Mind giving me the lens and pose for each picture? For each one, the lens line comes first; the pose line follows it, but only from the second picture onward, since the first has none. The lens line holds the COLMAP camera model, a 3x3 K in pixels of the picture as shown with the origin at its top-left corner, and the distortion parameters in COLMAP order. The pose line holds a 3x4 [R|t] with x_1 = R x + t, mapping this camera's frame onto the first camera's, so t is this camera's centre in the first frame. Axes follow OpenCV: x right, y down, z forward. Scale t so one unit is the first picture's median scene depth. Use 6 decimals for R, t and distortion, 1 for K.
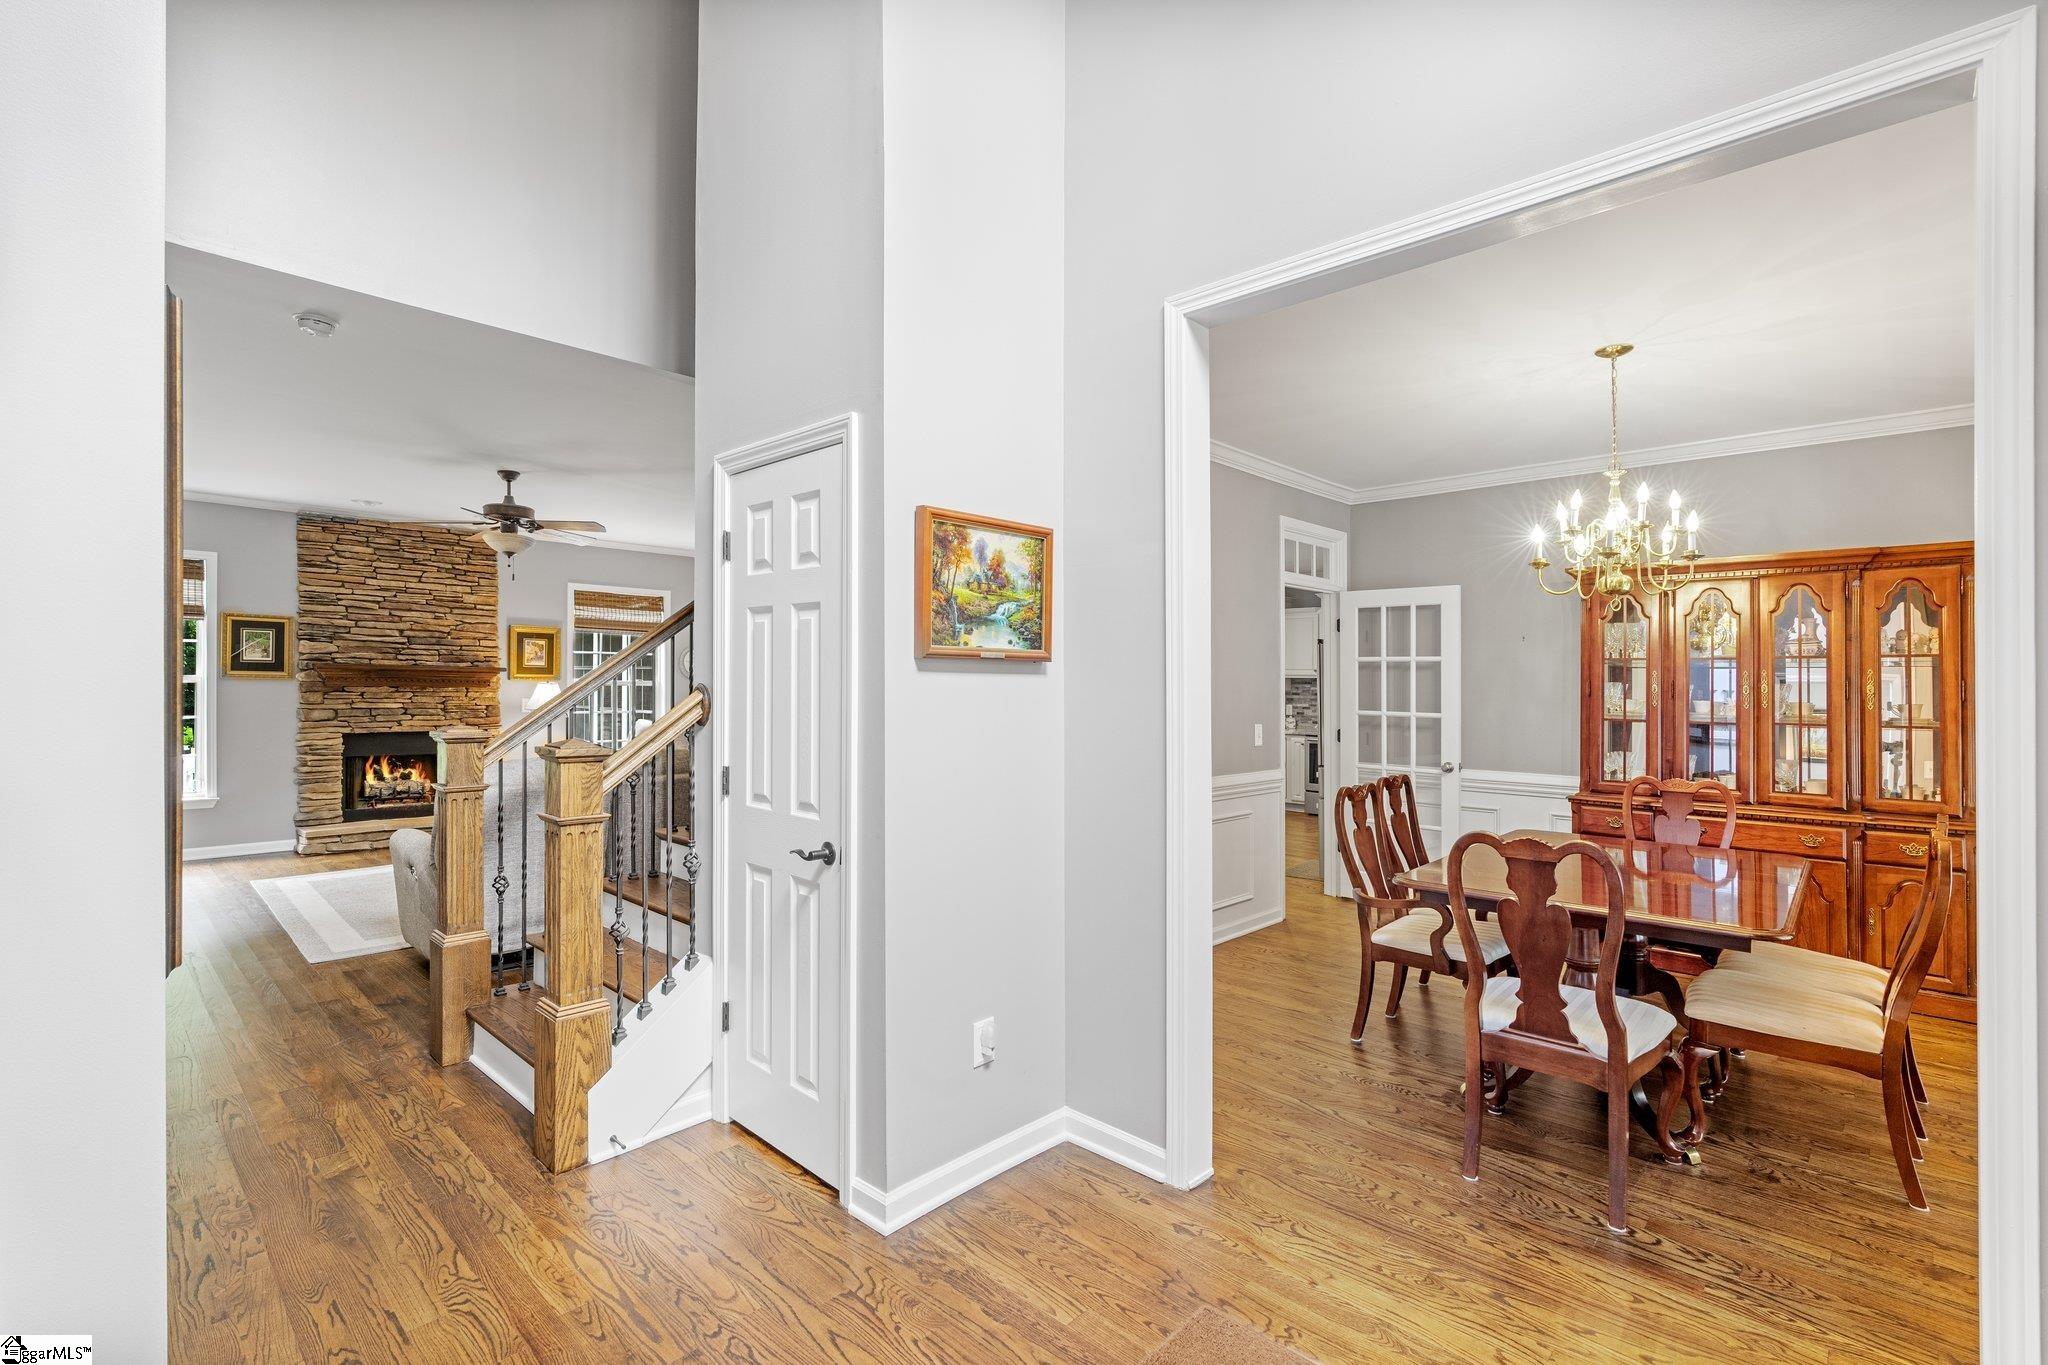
lens RADIAL K [[929.6, 0, 1035.1], [0, 929.6, 698.6], [0, 0, 1]] dist [-0.005791, 0.002885]
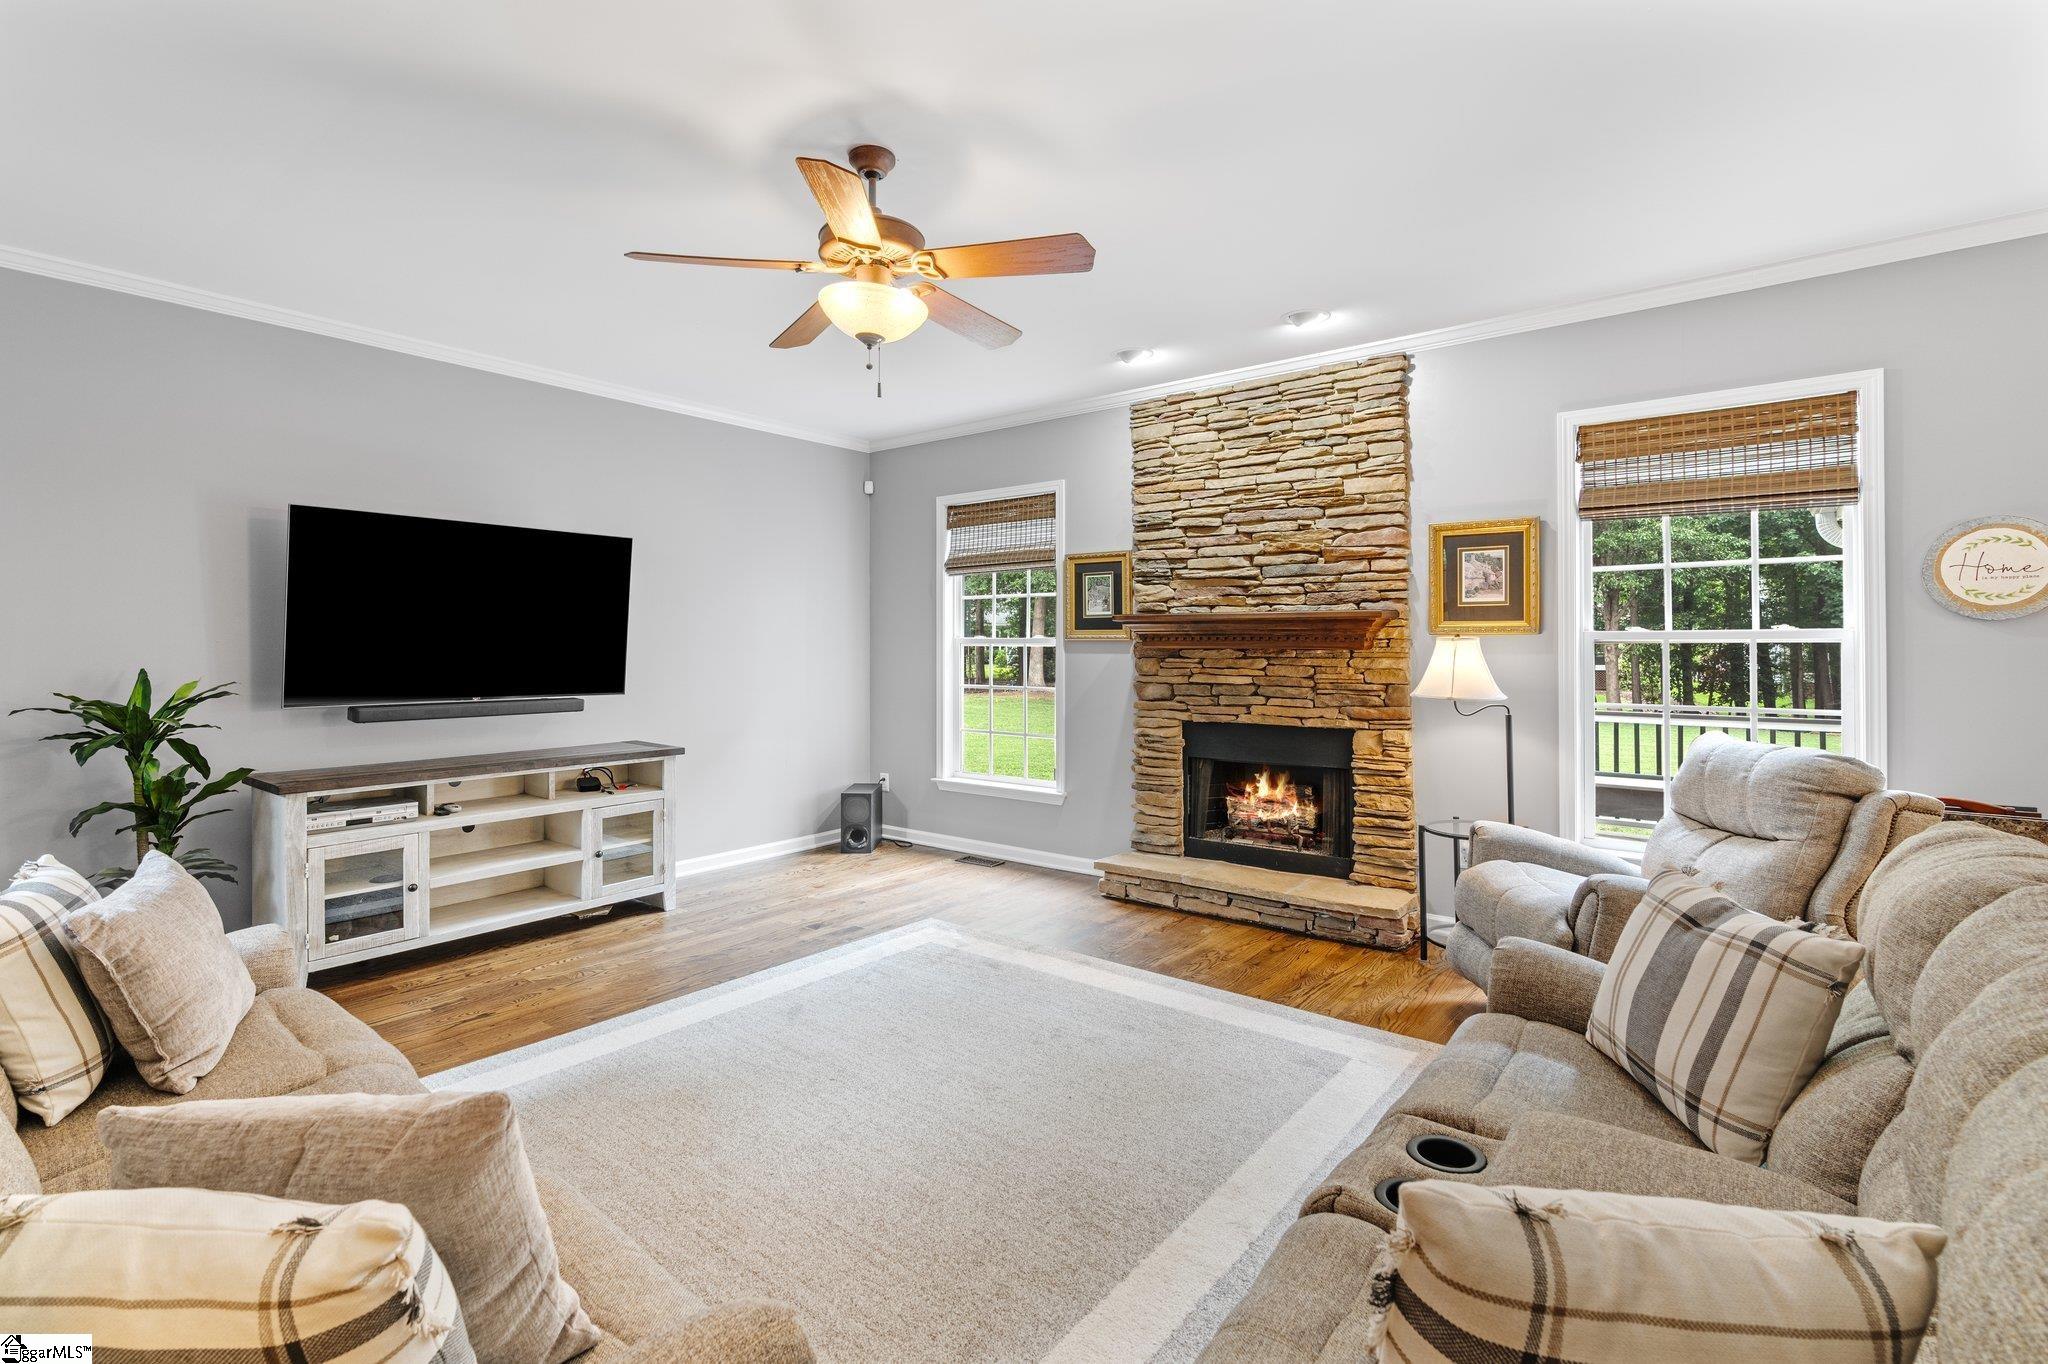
lens RADIAL K [[929.6, 0, 1001.5], [0, 929.6, 636.8], [0, 0, 1]] dist [-0.005791, 0.002885]
pose [[0.088284, -0.025758, -0.995762, -0.101623], [-0.013199, 0.999548, -0.027026, -0.002620], [0.996008, 0.015529, 0.087905, 0.836532]]
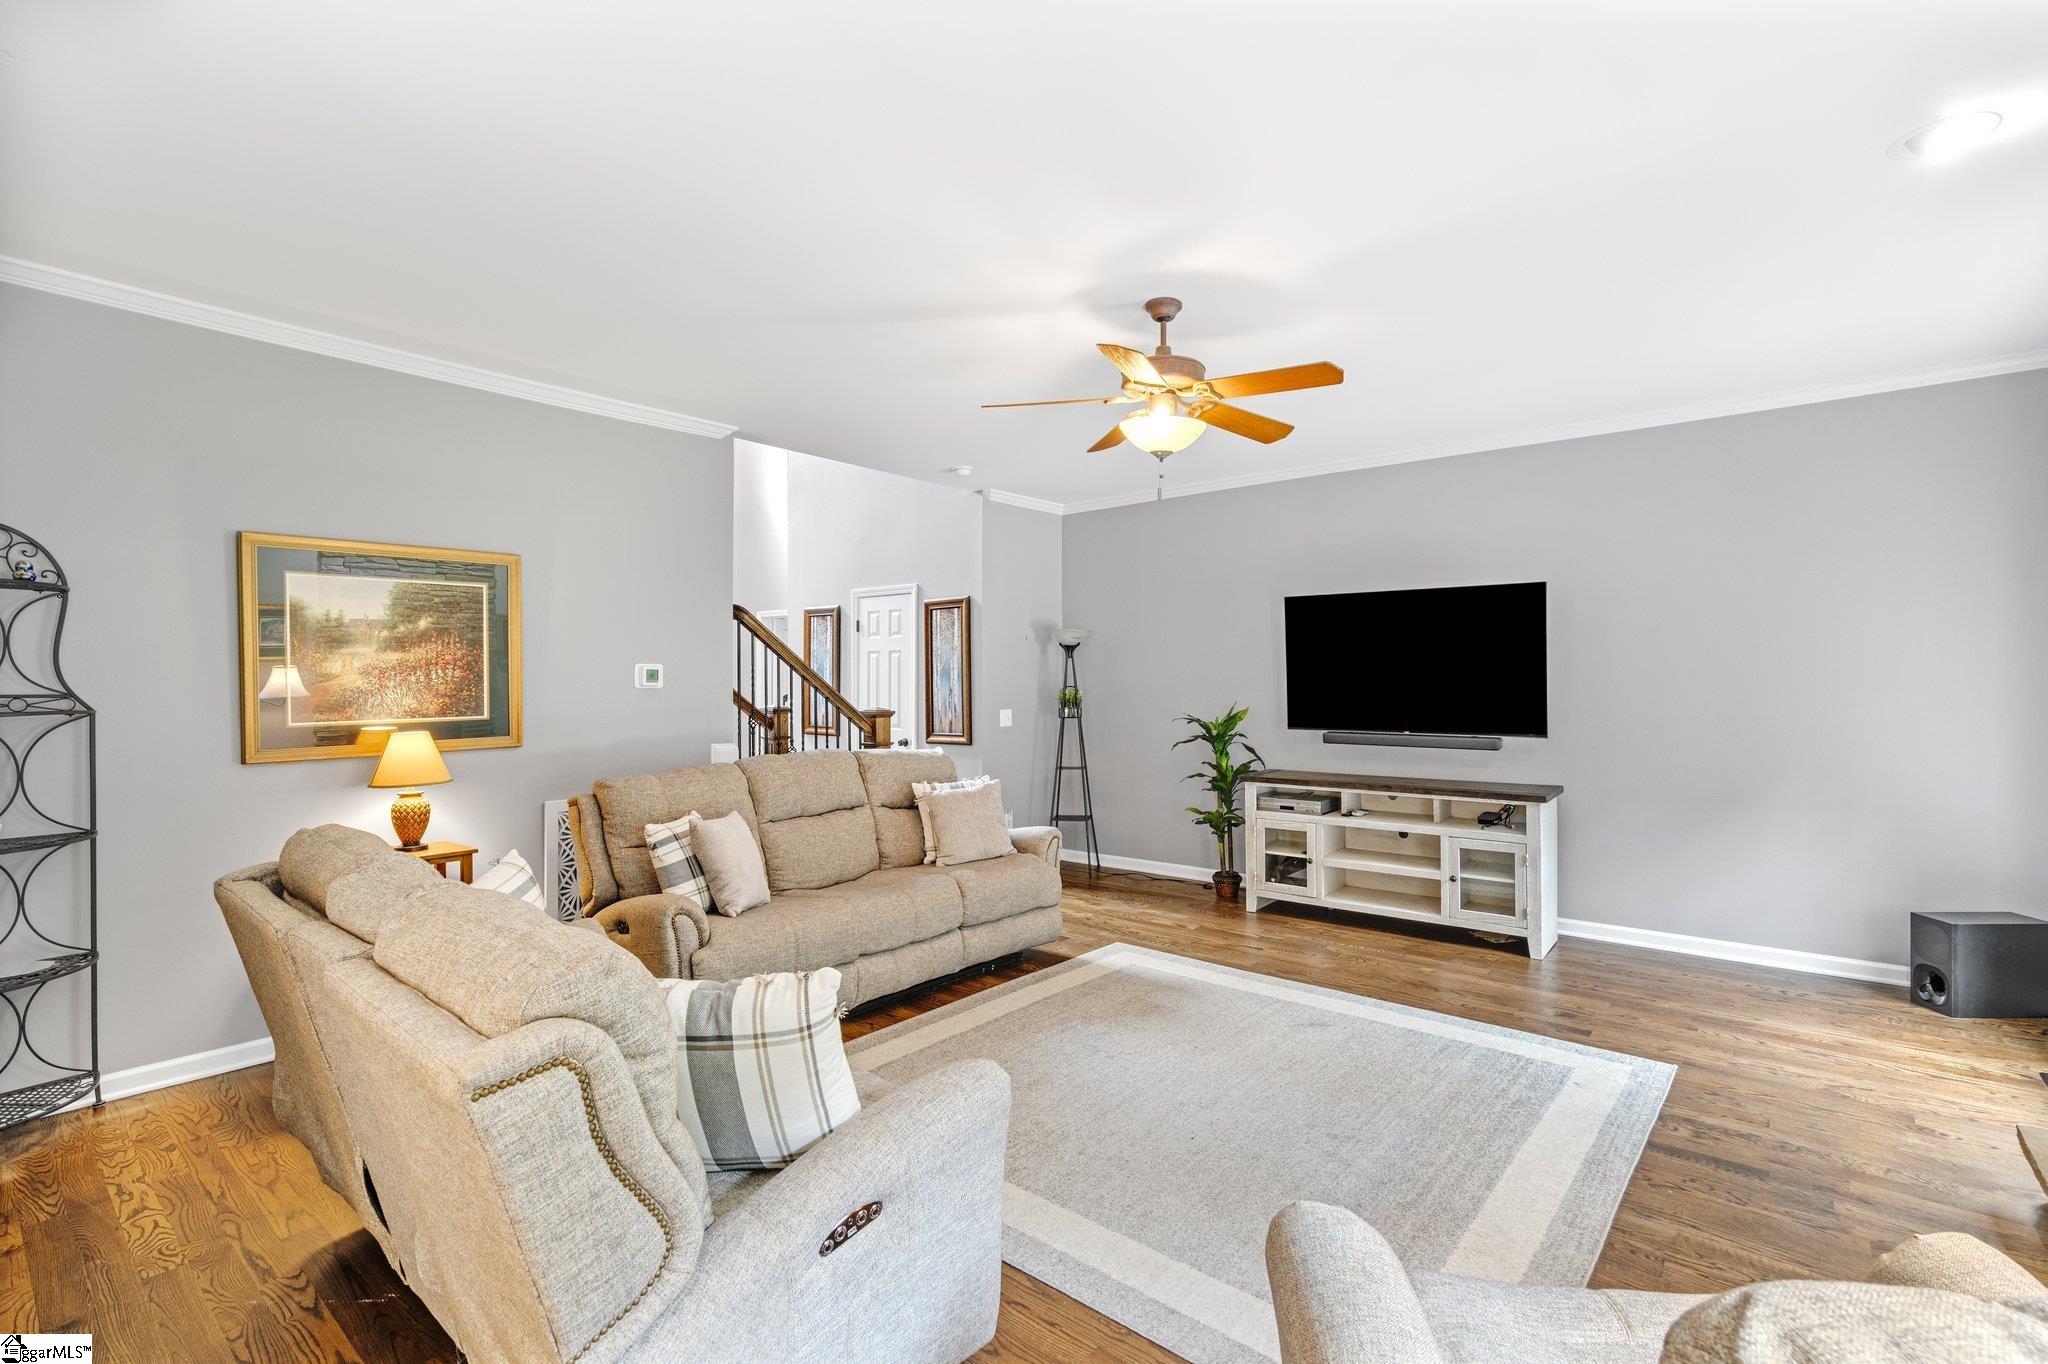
lens RADIAL K [[929.6, 0, 1032.5], [0, 929.6, 699.9], [0, 0, 1]] dist [-0.005791, 0.002885]
pose [[-0.997518, -0.008095, -0.069941, -0.381456], [-0.010662, 0.999280, 0.036412, -0.024019], [0.069596, 0.037067, -0.996886, 1.272974]]
